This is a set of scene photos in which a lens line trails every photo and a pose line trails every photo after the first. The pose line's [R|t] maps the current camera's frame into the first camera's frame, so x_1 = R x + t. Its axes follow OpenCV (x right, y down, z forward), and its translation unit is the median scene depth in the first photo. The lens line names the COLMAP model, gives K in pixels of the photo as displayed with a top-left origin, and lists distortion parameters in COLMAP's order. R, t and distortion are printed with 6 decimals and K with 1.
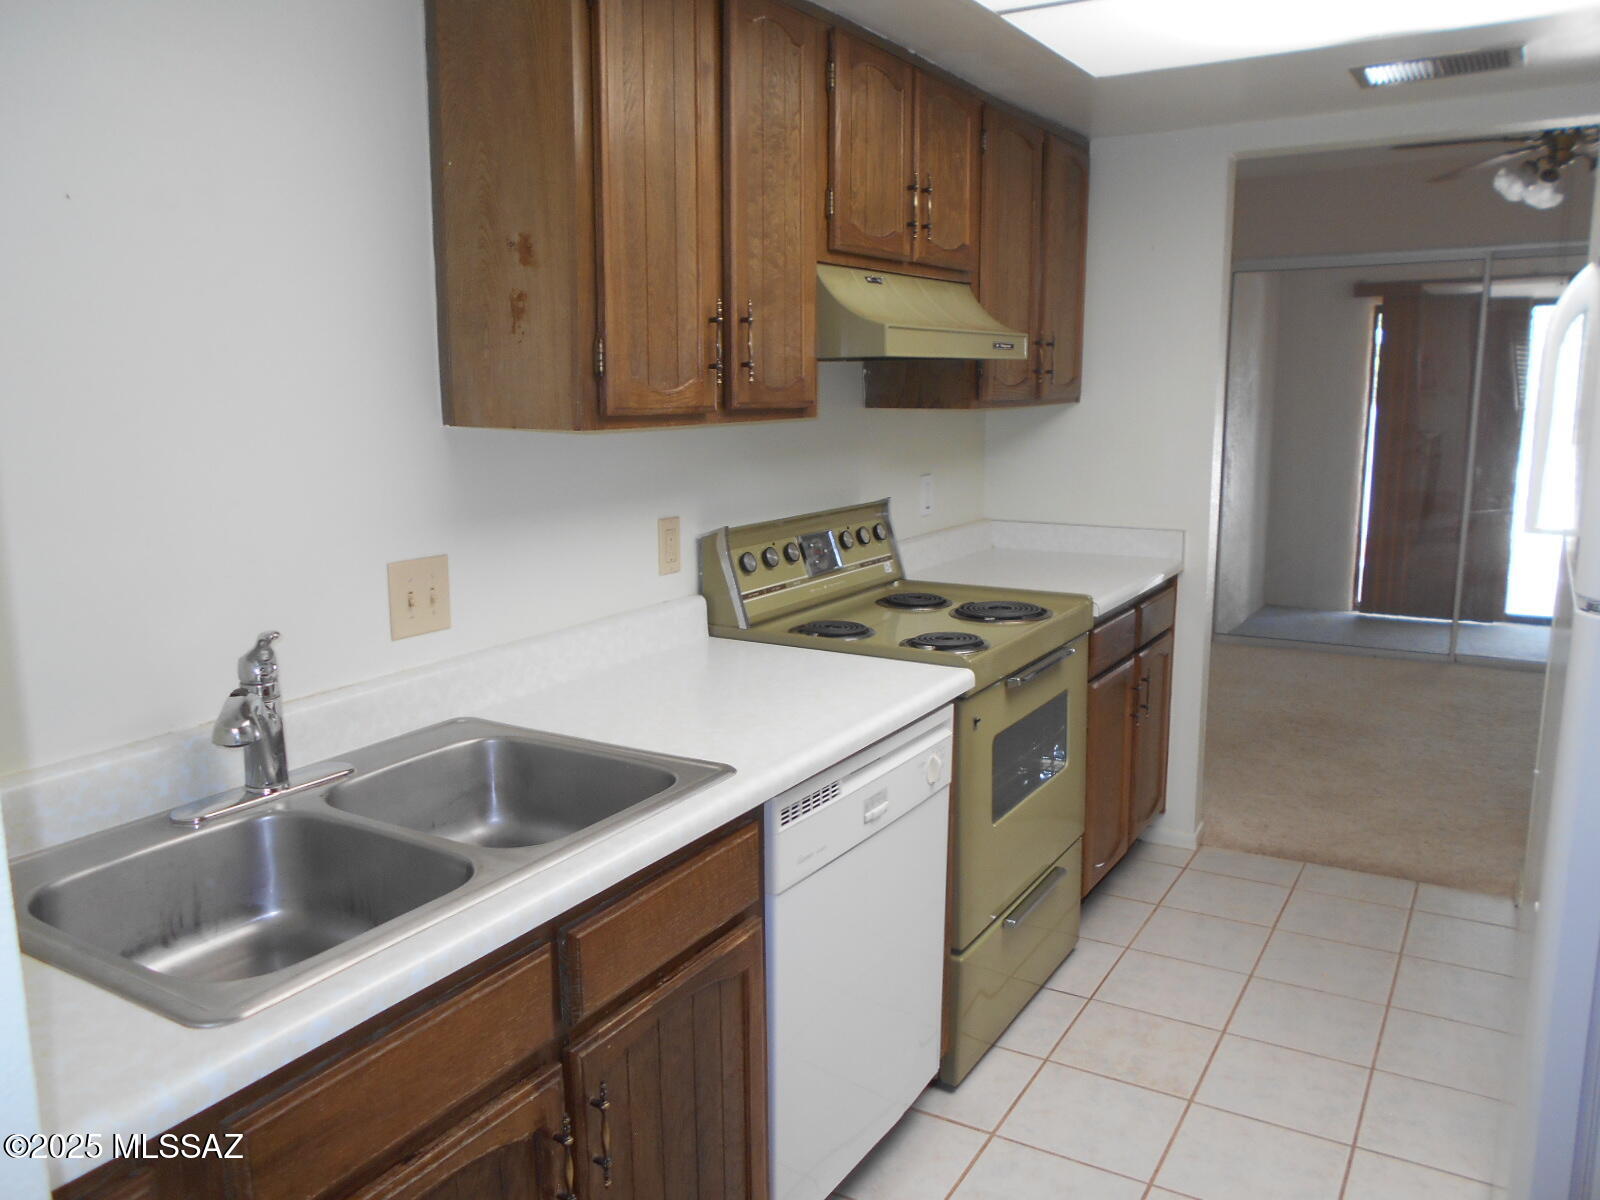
lens RADIAL K [[1261.5, 0, 793.3], [0, 1261.5, 597.5], [0, 0, 1]] dist [0.008200, 0.002129]
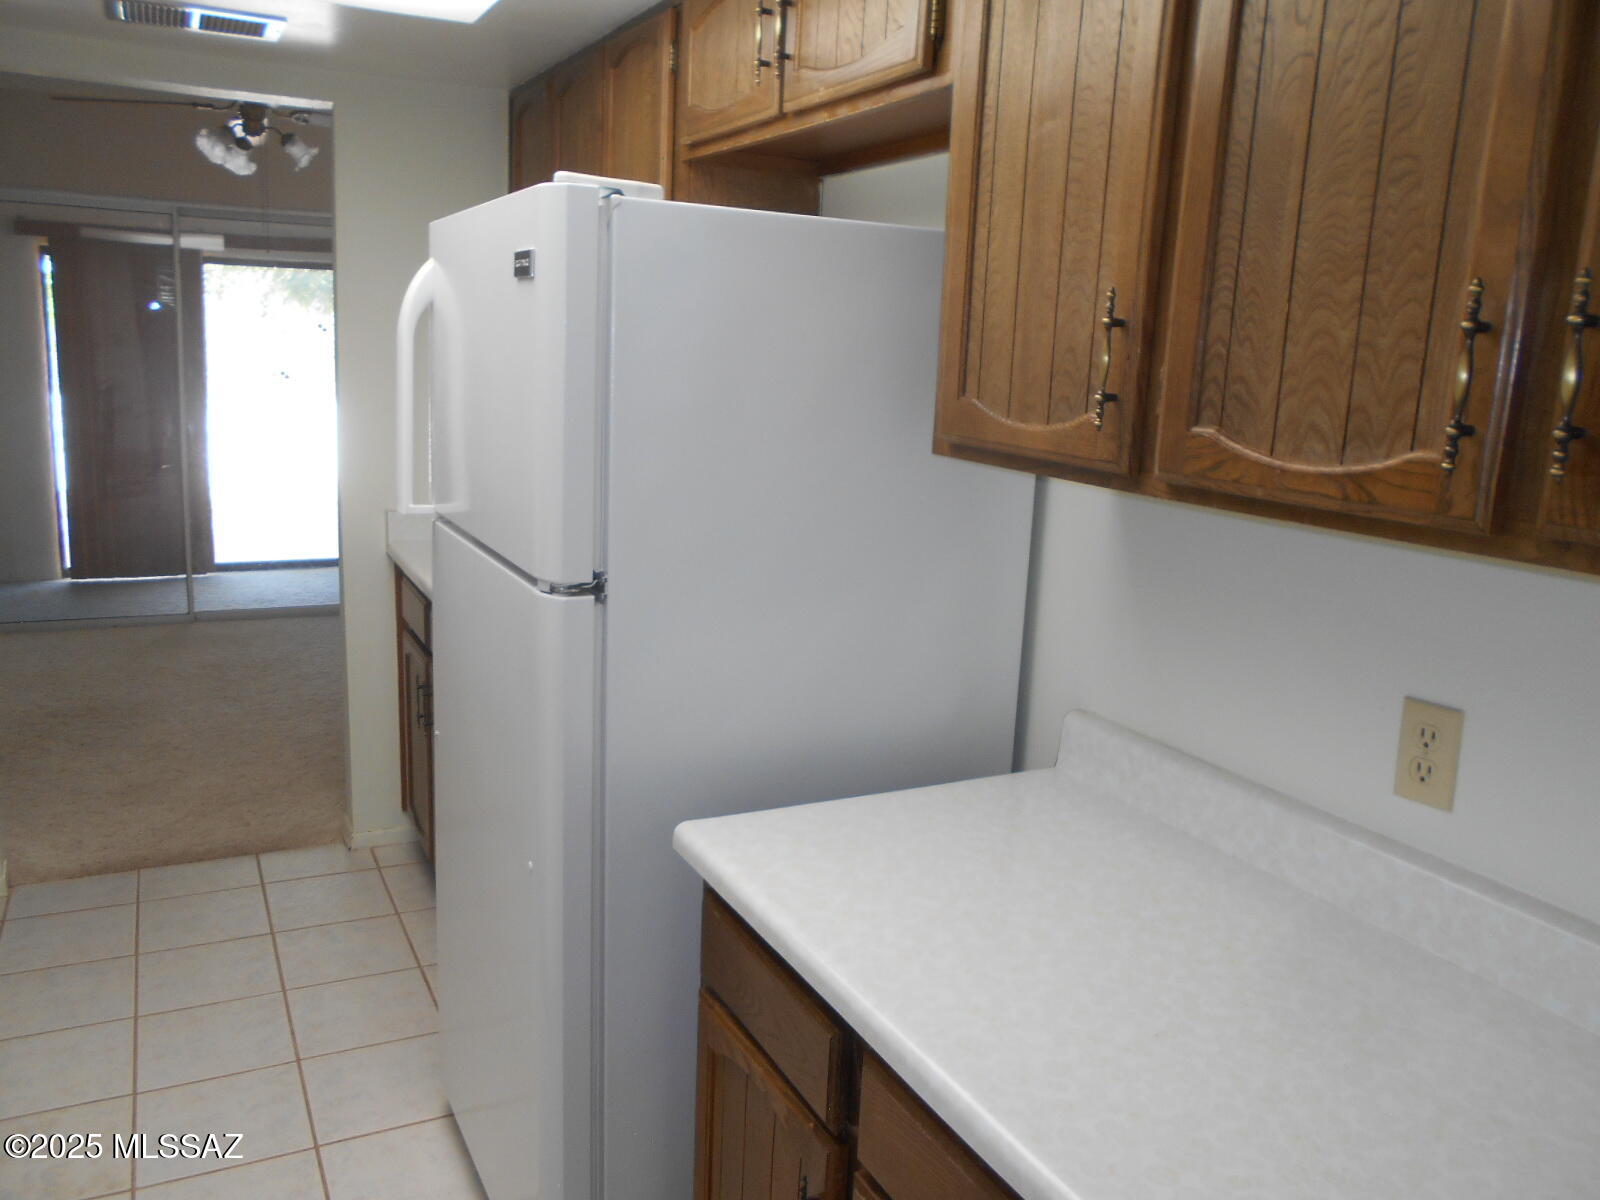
lens RADIAL K [[1261.5, 0, 796.7], [0, 1261.5, 589.2], [0, 0, 1]] dist [0.008200, 0.002129]
pose [[0.544909, -0.126395, 0.828914, -0.072775], [0.093421, 0.991570, 0.089785, -0.031339], [-0.833275, 0.028513, 0.552123, 0.088153]]
